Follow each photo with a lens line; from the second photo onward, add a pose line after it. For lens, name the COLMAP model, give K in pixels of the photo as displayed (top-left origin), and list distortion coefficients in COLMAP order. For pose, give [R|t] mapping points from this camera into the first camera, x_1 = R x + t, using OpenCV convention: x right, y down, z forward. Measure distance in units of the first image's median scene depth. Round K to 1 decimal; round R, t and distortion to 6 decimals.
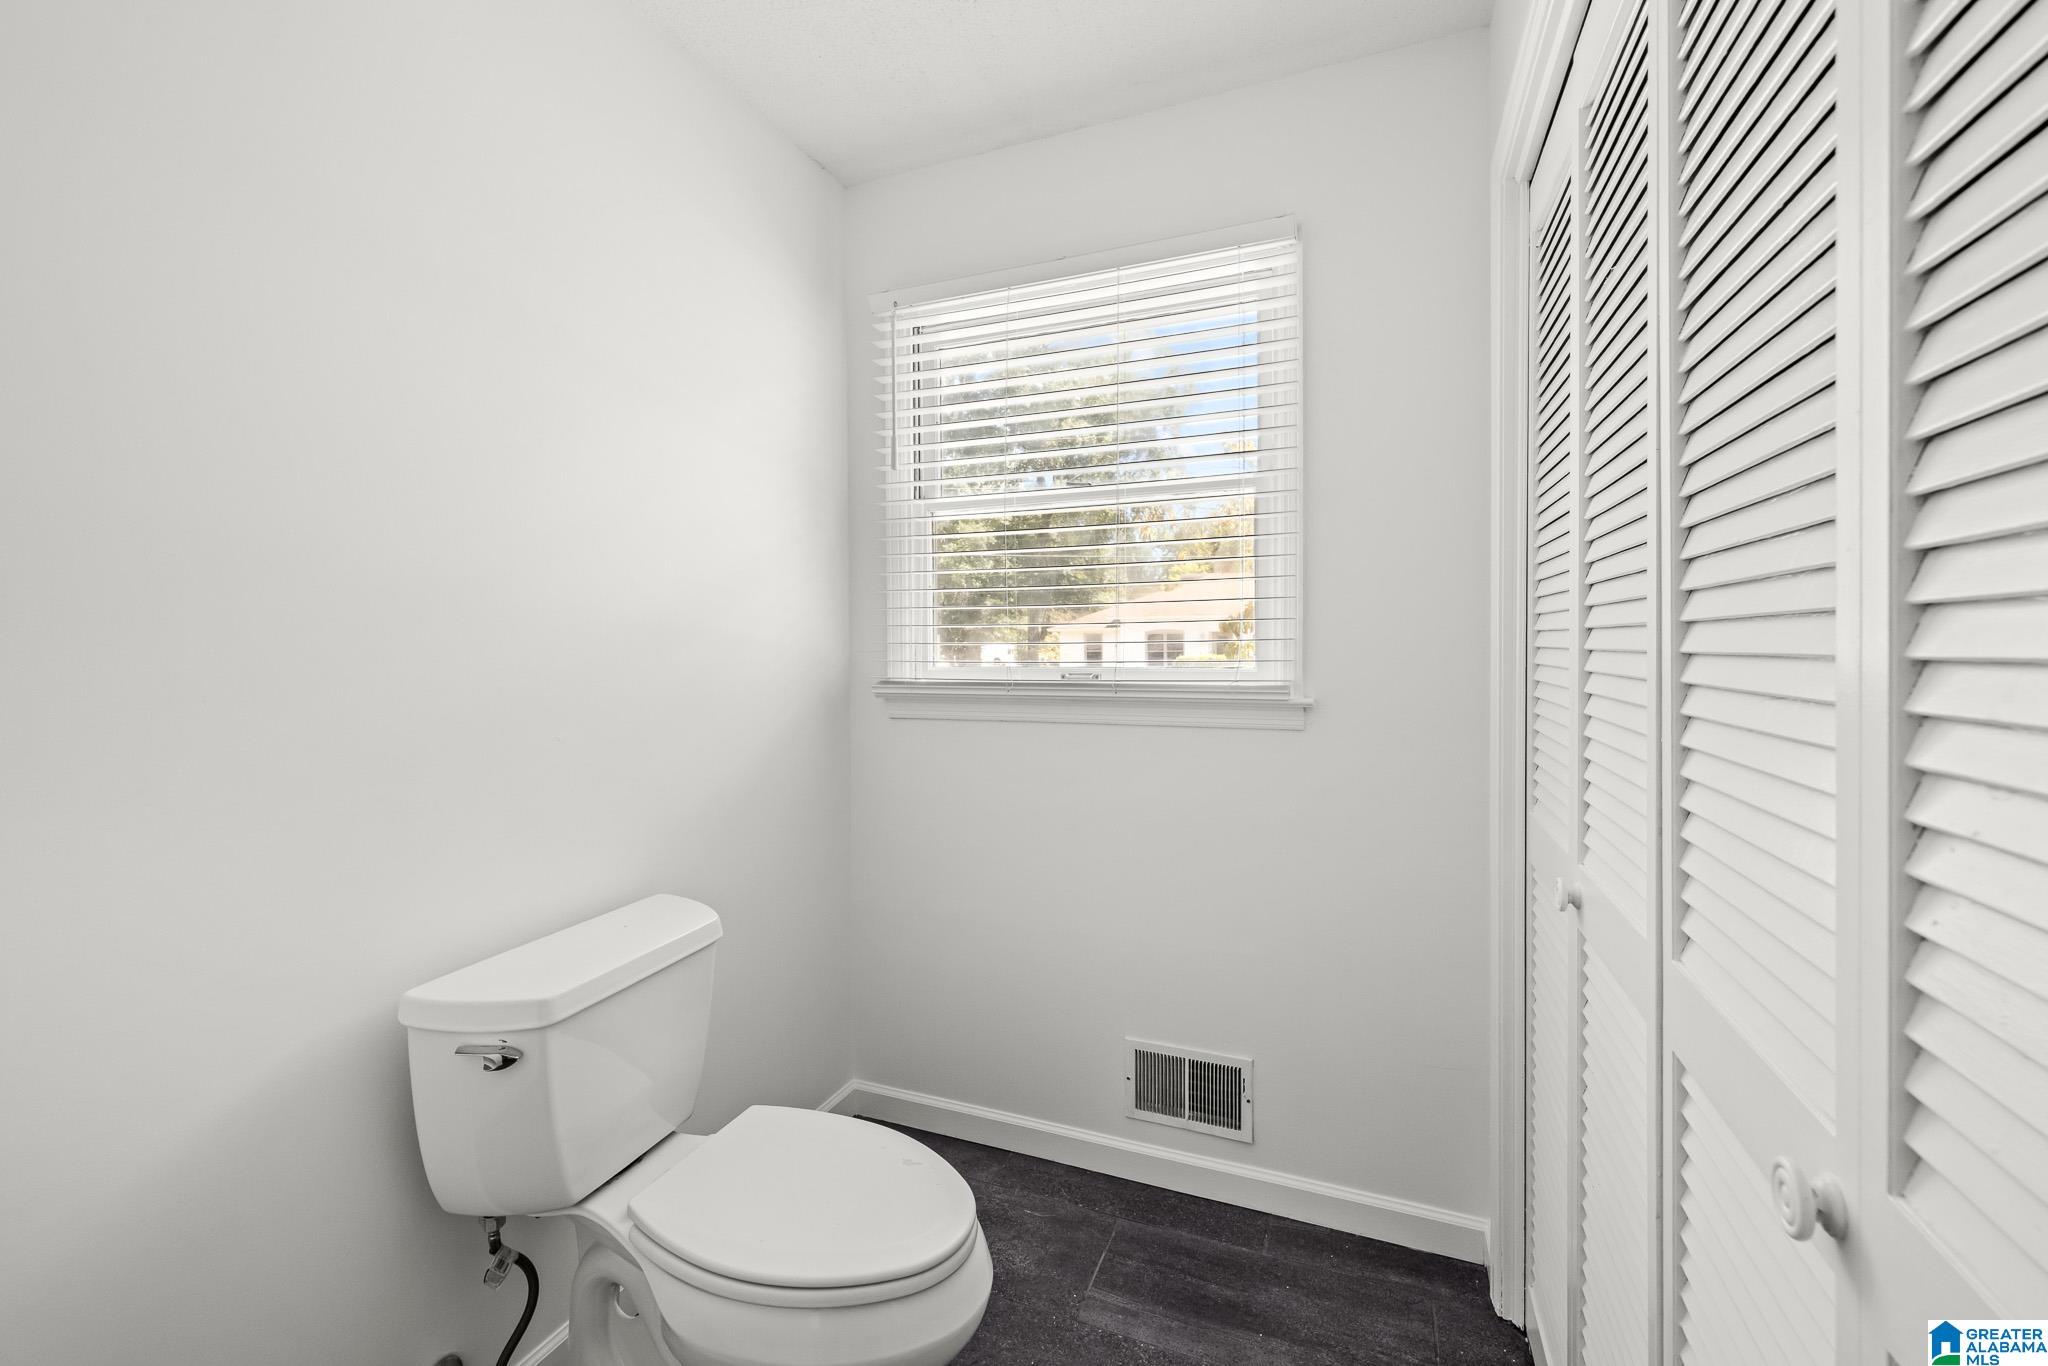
lens RADIAL K [[881.3, 0, 1010.6], [0, 881.3, 642.3], [0, 0, 1]] dist [0.001122, 0.000220]
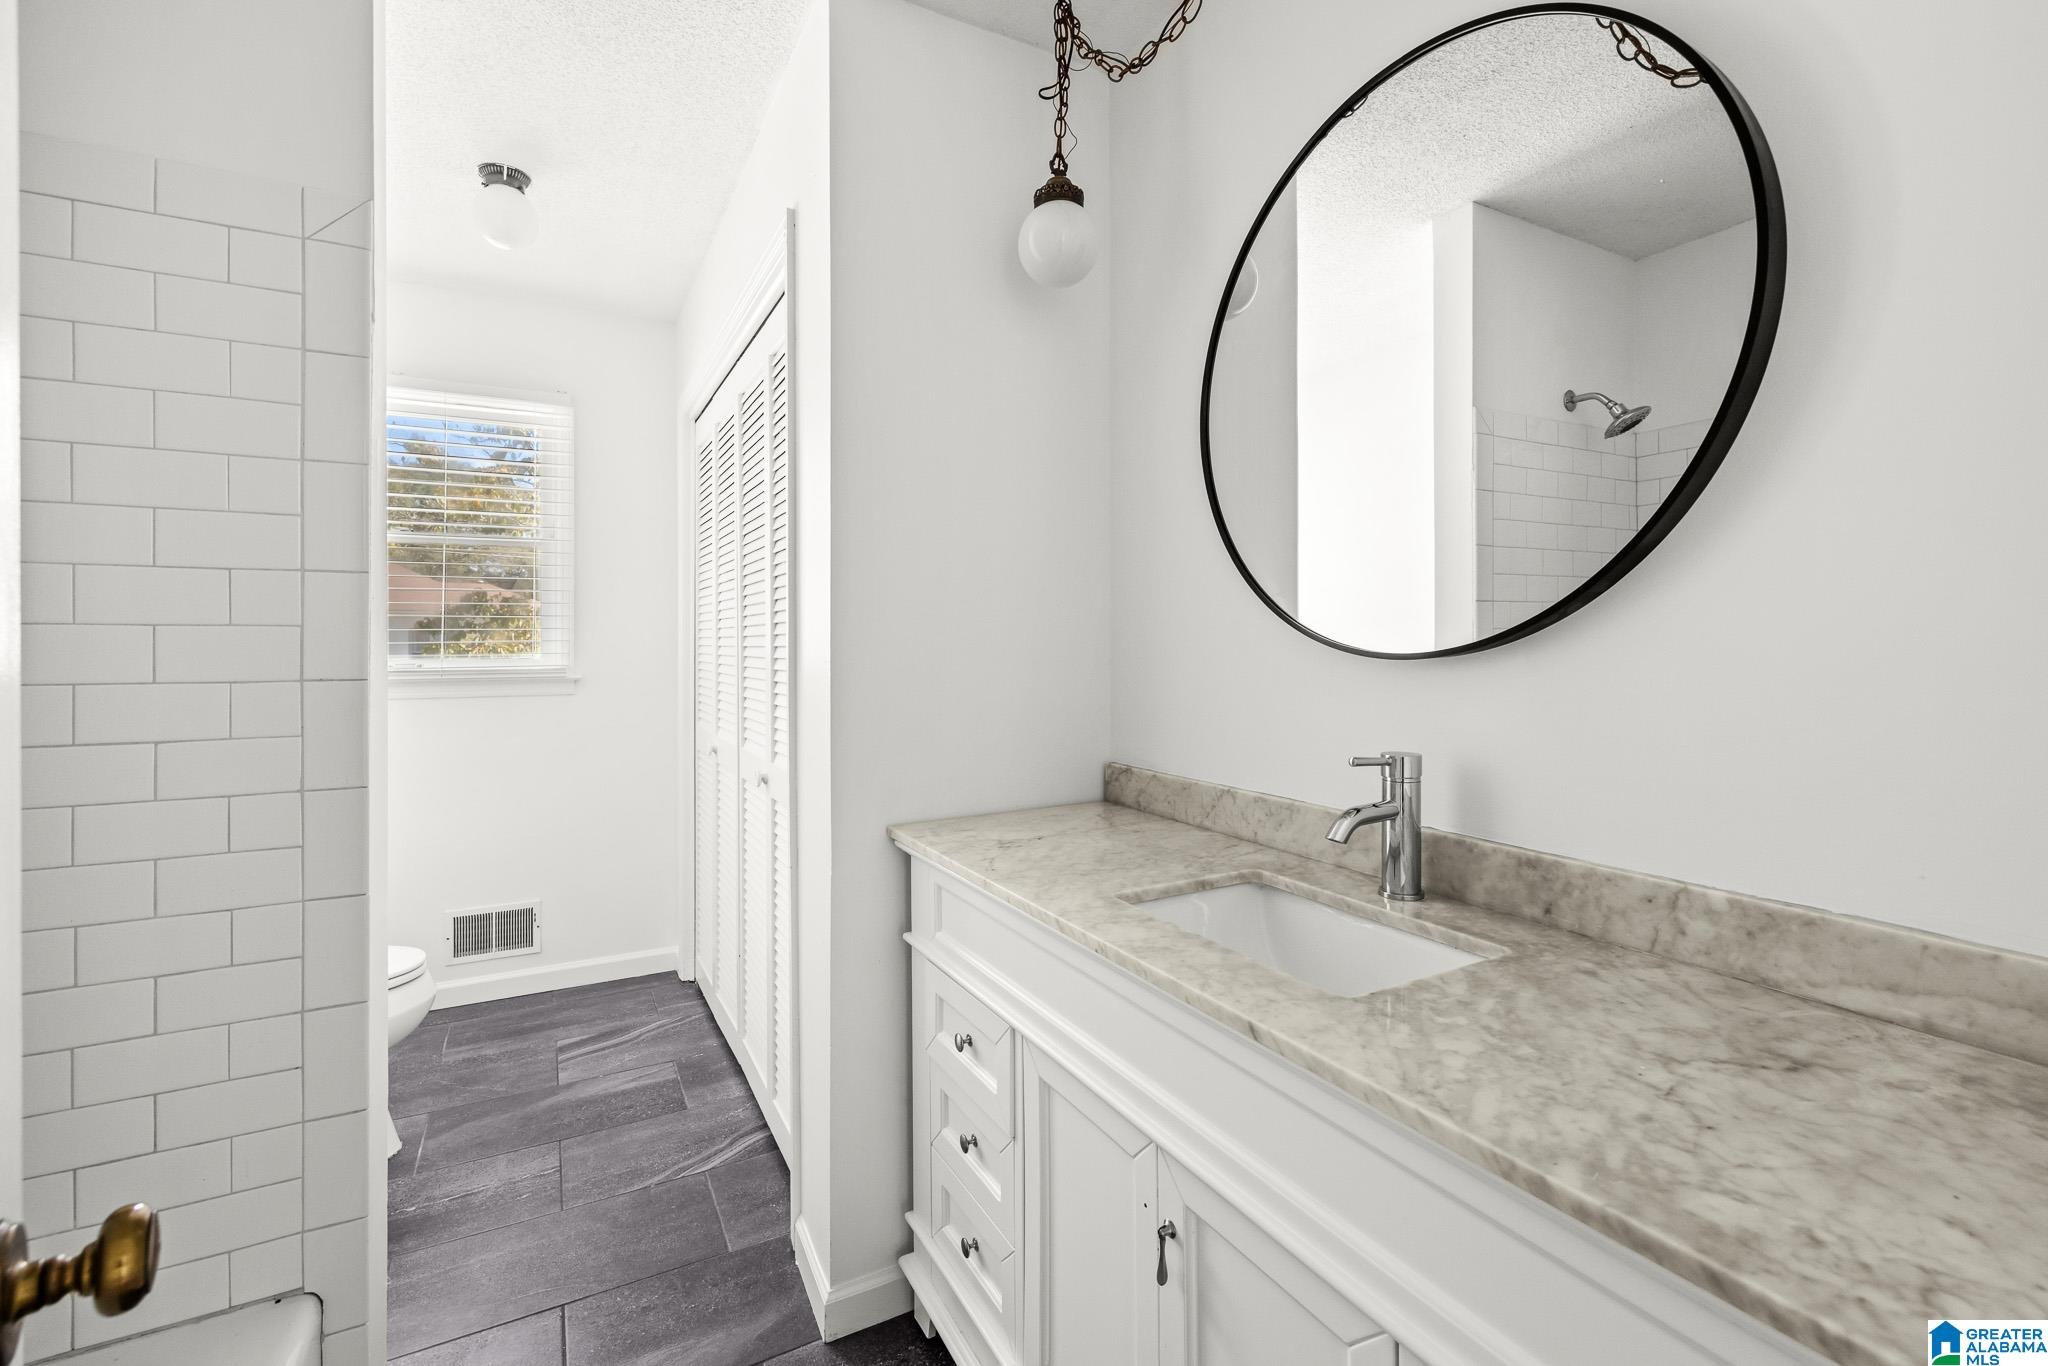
lens RADIAL K [[881.3, 0, 1010.6], [0, 881.3, 642.3], [0, 0, 1]] dist [0.001122, 0.000220]
pose [[0.635401, -0.003075, 0.772177, -0.463368], [0.001386, 0.999995, 0.002842, -0.004112], [-0.772181, -0.000736, 0.635402, -0.757227]]
